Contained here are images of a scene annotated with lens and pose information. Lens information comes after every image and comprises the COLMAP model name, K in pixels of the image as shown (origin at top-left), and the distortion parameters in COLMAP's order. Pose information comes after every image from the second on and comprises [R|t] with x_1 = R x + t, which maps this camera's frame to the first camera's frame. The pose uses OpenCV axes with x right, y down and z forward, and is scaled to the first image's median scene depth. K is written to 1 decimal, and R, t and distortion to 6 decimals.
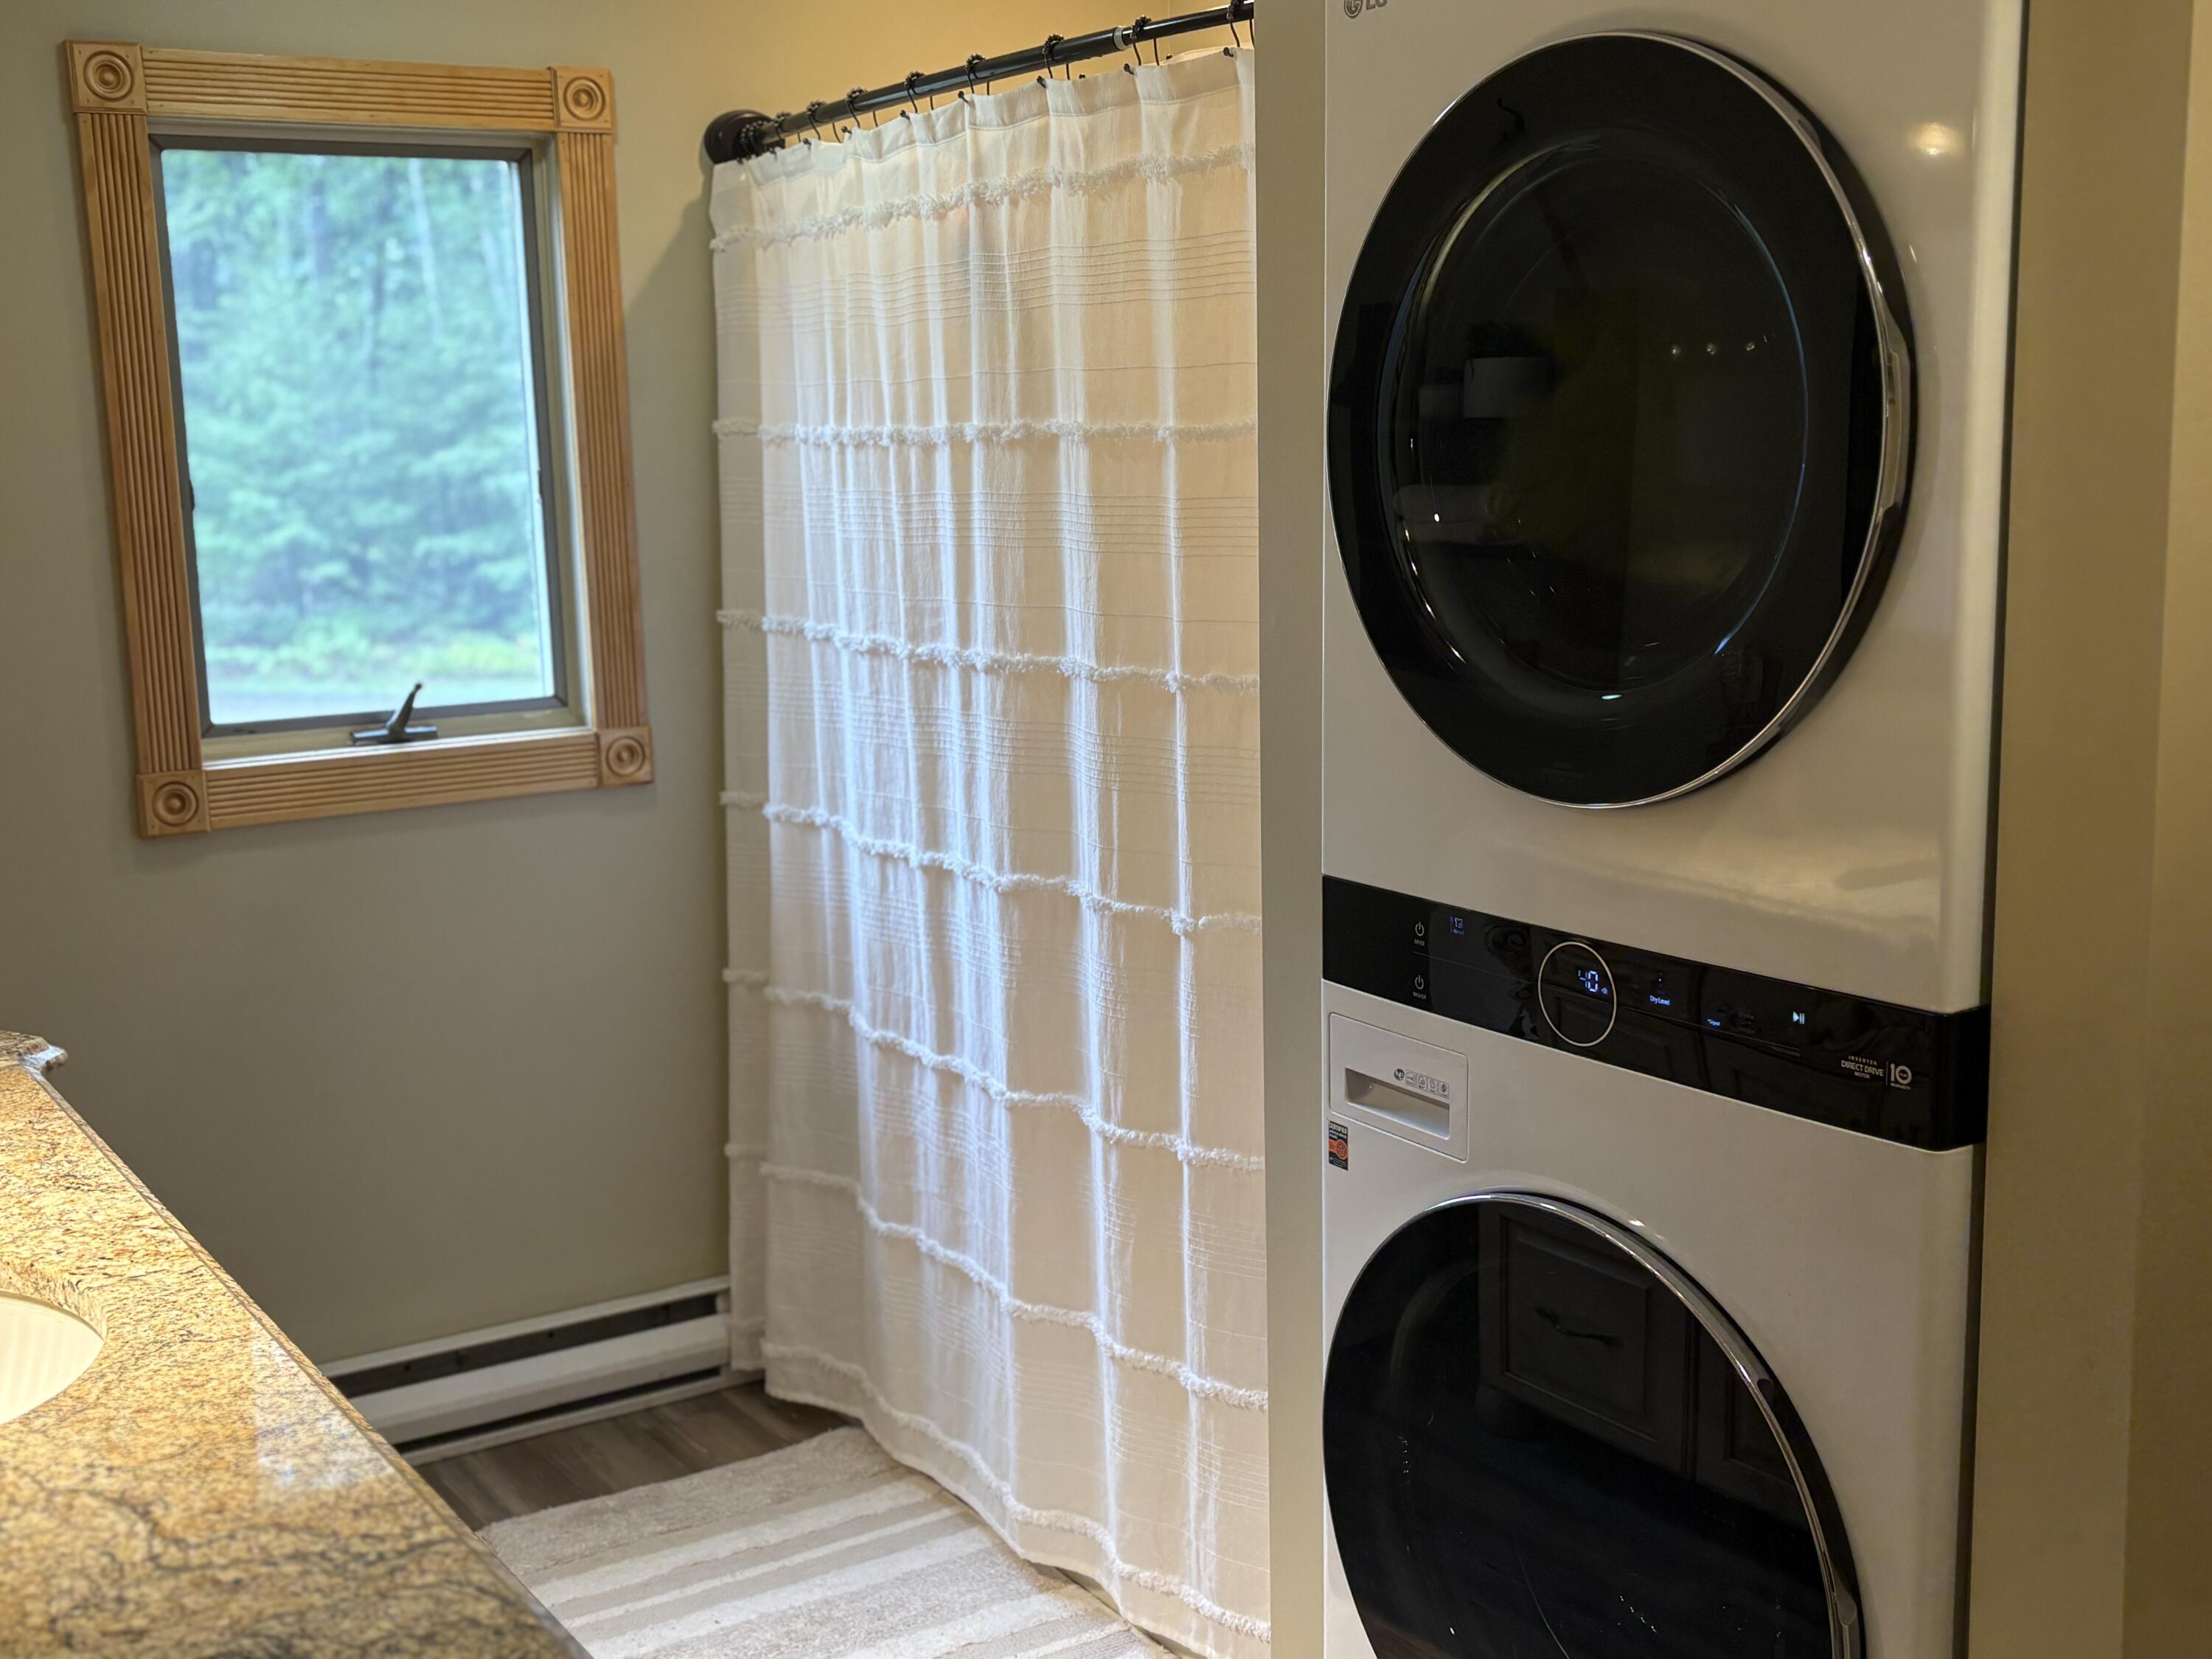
lens RADIAL K [[2402.8, 0, 1110.1], [0, 2402.8, 826.9], [0, 0, 1]] dist [0.016665, 0.000000]
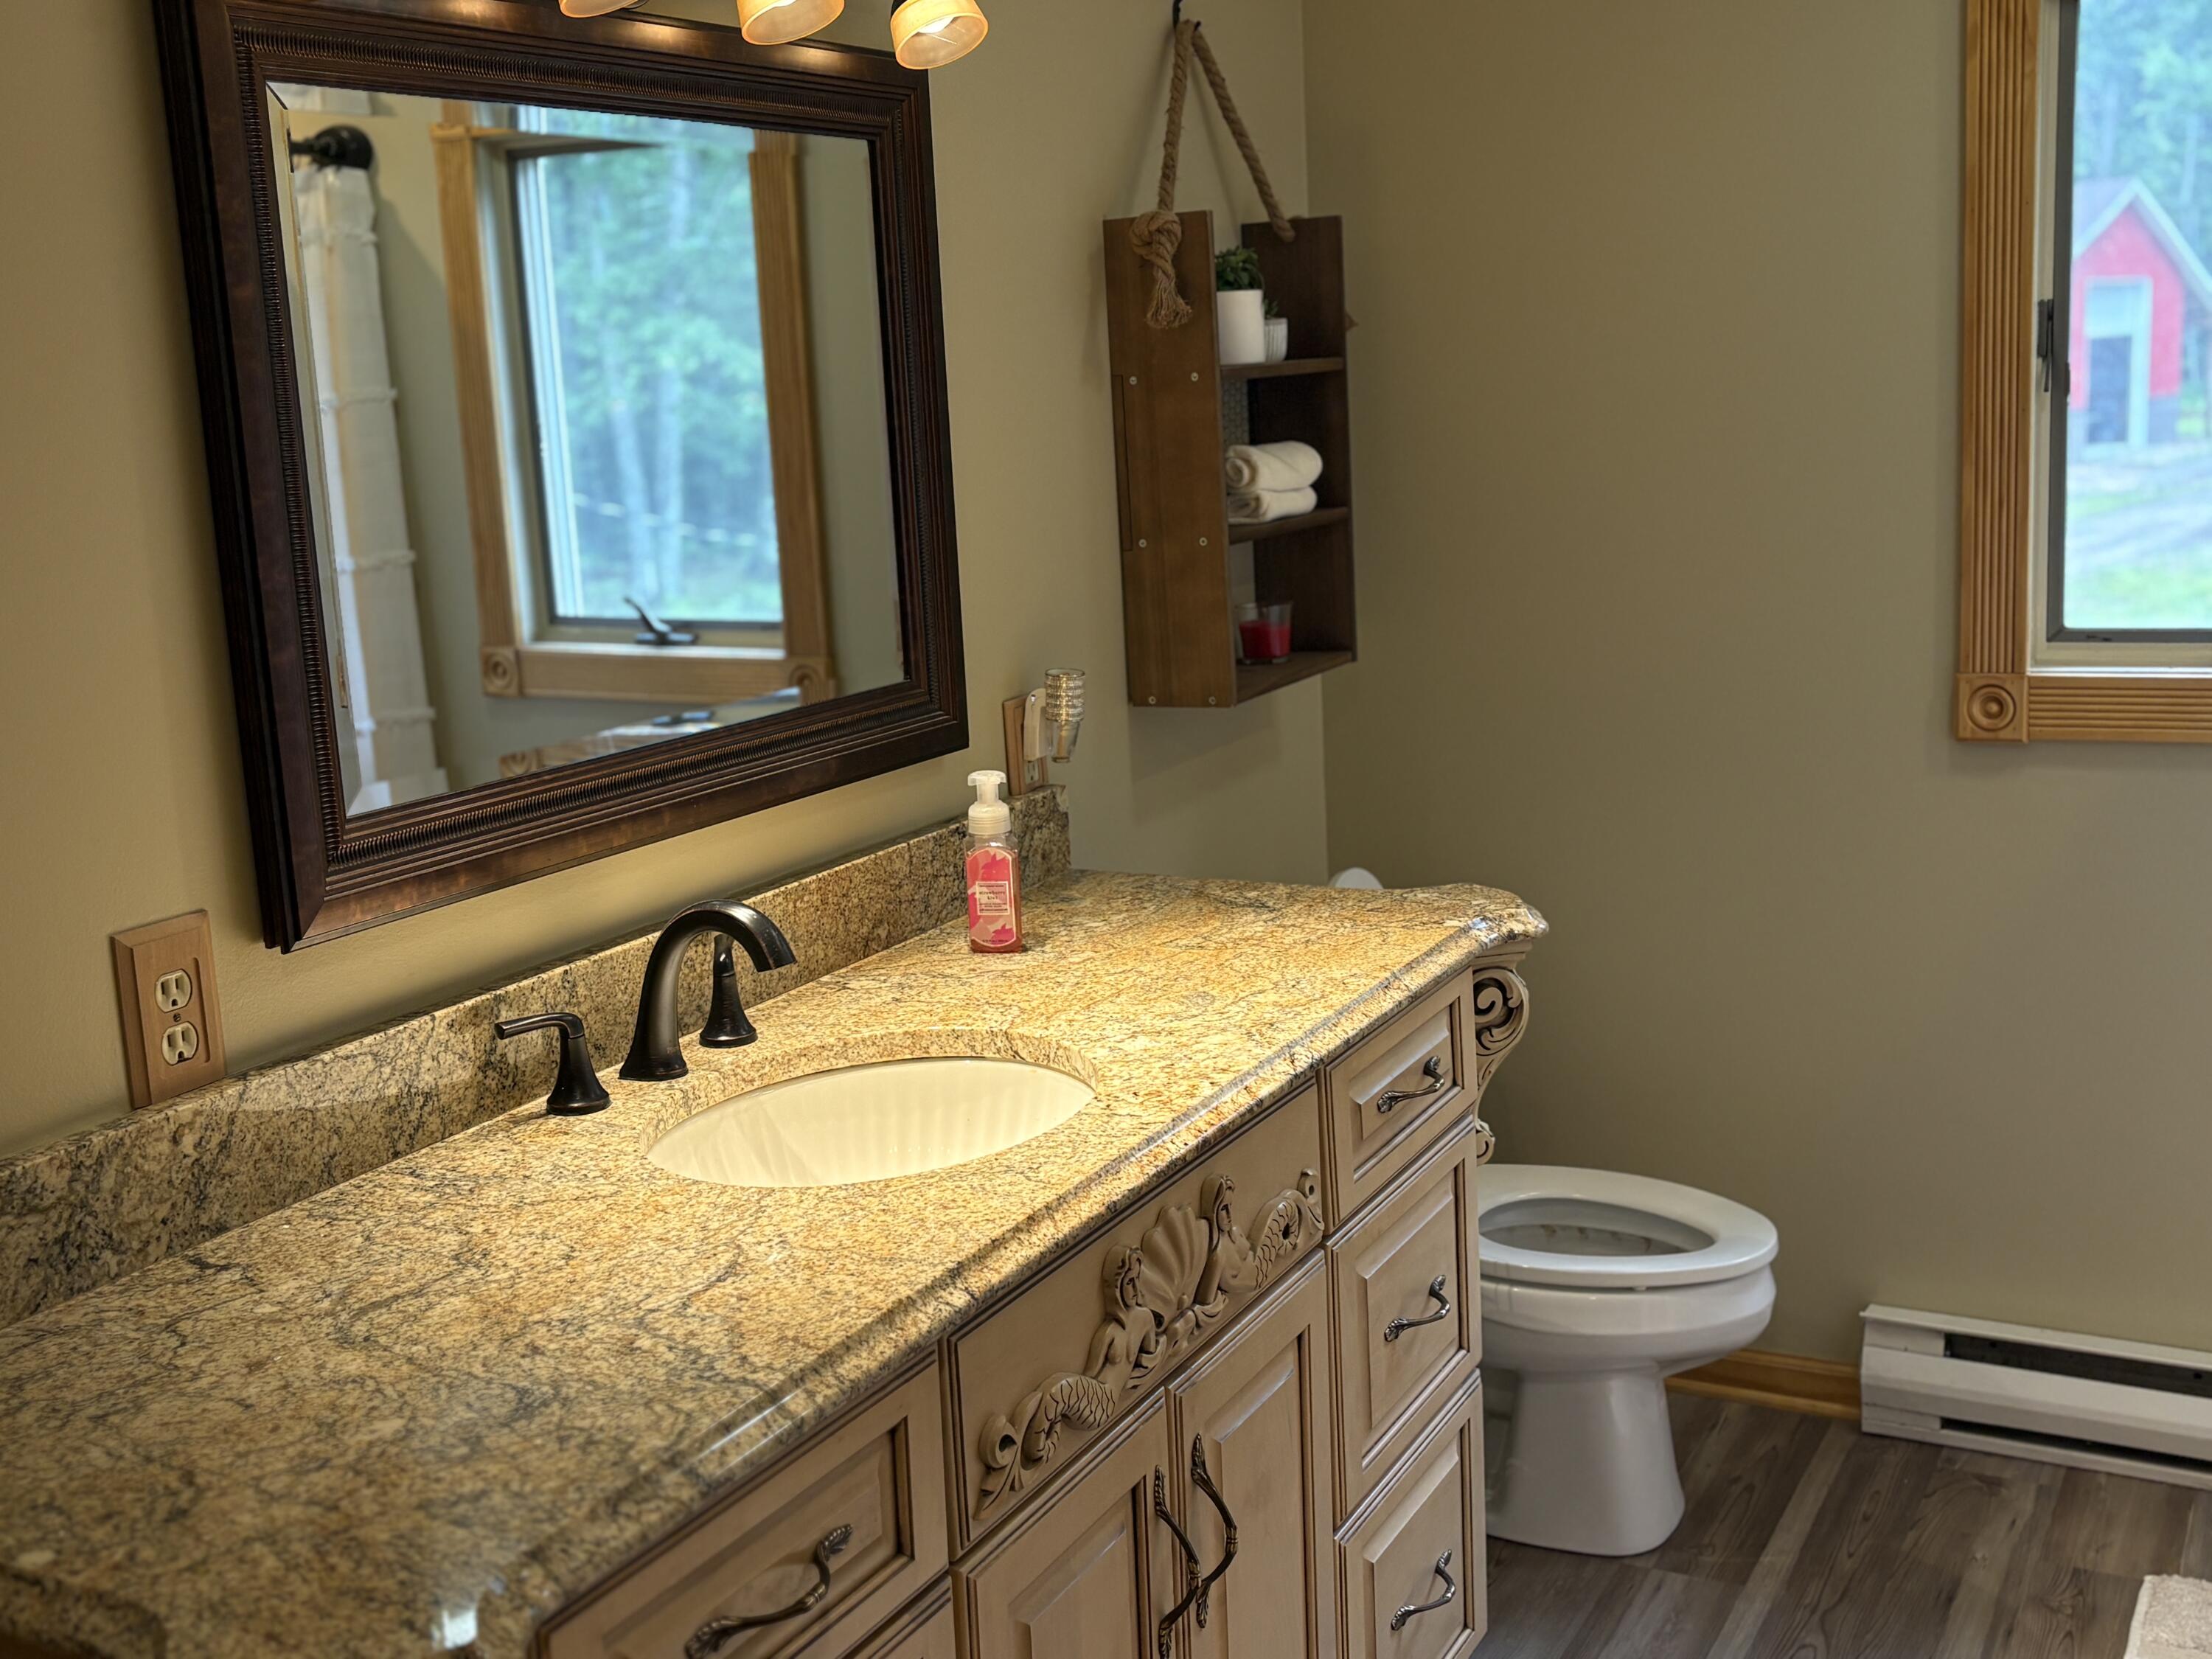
lens RADIAL K [[2402.8, 0, 1106.6], [0, 2402.8, 832.1], [0, 0, 1]] dist [0.016665, 0.000000]
pose [[0.470608, 0.149852, -0.869524, 0.539953], [-0.101795, 0.988113, 0.115195, -0.067847], [0.876451, 0.034302, 0.480268, 0.477335]]
